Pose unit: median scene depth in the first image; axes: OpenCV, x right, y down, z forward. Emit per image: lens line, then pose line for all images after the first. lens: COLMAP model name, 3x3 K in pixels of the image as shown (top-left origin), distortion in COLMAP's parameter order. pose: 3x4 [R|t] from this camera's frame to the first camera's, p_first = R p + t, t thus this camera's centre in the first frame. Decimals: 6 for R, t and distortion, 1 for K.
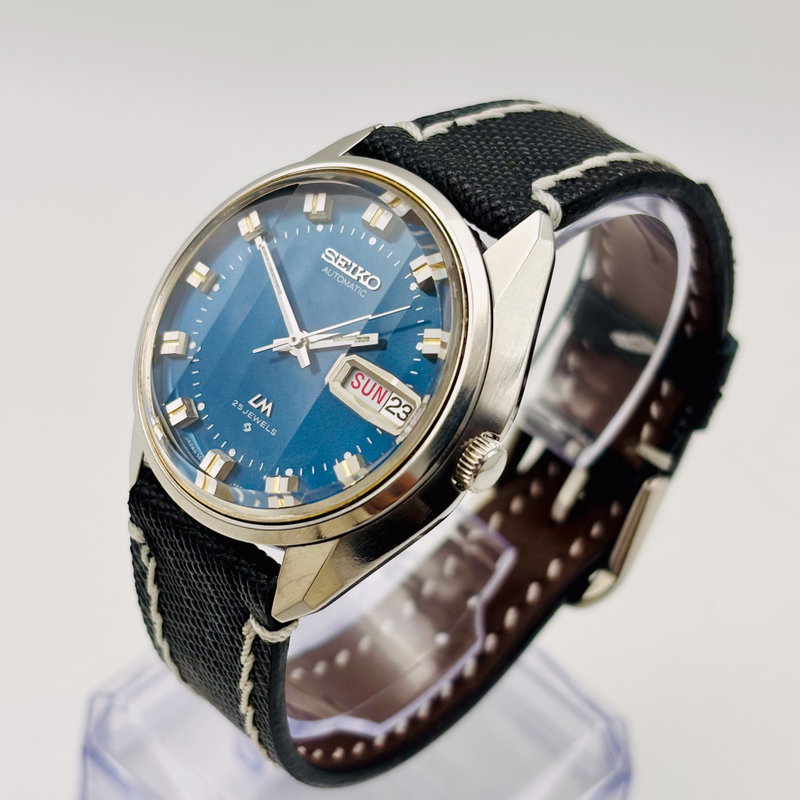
lens RADIAL K [[1659.3, 0, 400.0], [0, 1659.3, 400.0], [0, 0, 1]] dist [0.011766, -0.137657]
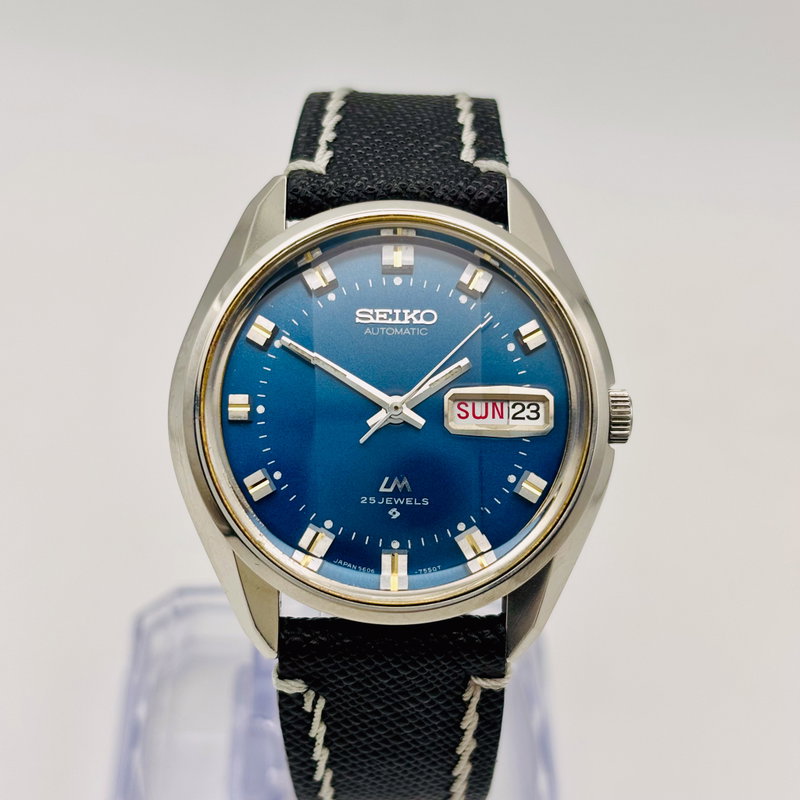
lens RADIAL K [[1659.3, 0, 400.0], [0, 1659.3, 400.0], [0, 0, 1]] dist [0.011766, -0.137657]
pose [[0.698856, -0.499813, 0.511652, -0.540464], [0.462047, 0.861516, 0.210480, -0.236842], [-0.545997, 0.089312, 0.833013, 0.197920]]
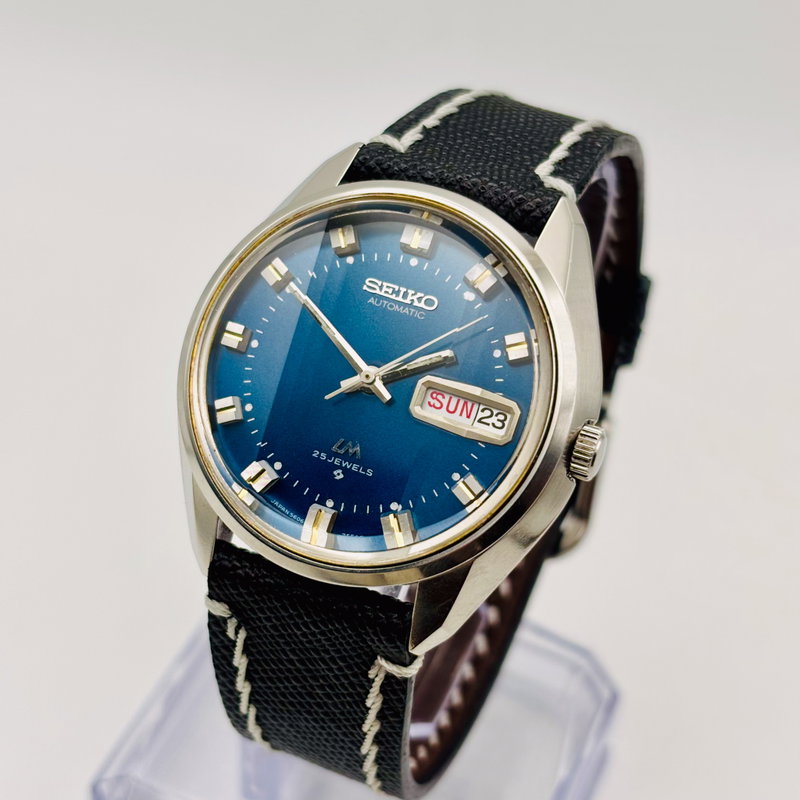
lens RADIAL K [[1659.3, 0, 400.0], [0, 1659.3, 400.0], [0, 0, 1]] dist [0.011766, -0.137657]
pose [[0.929888, -0.242613, 0.276492, -0.317128], [0.231641, 0.970118, 0.072204, -0.088364], [-0.285748, -0.003095, 0.958300, 0.046326]]
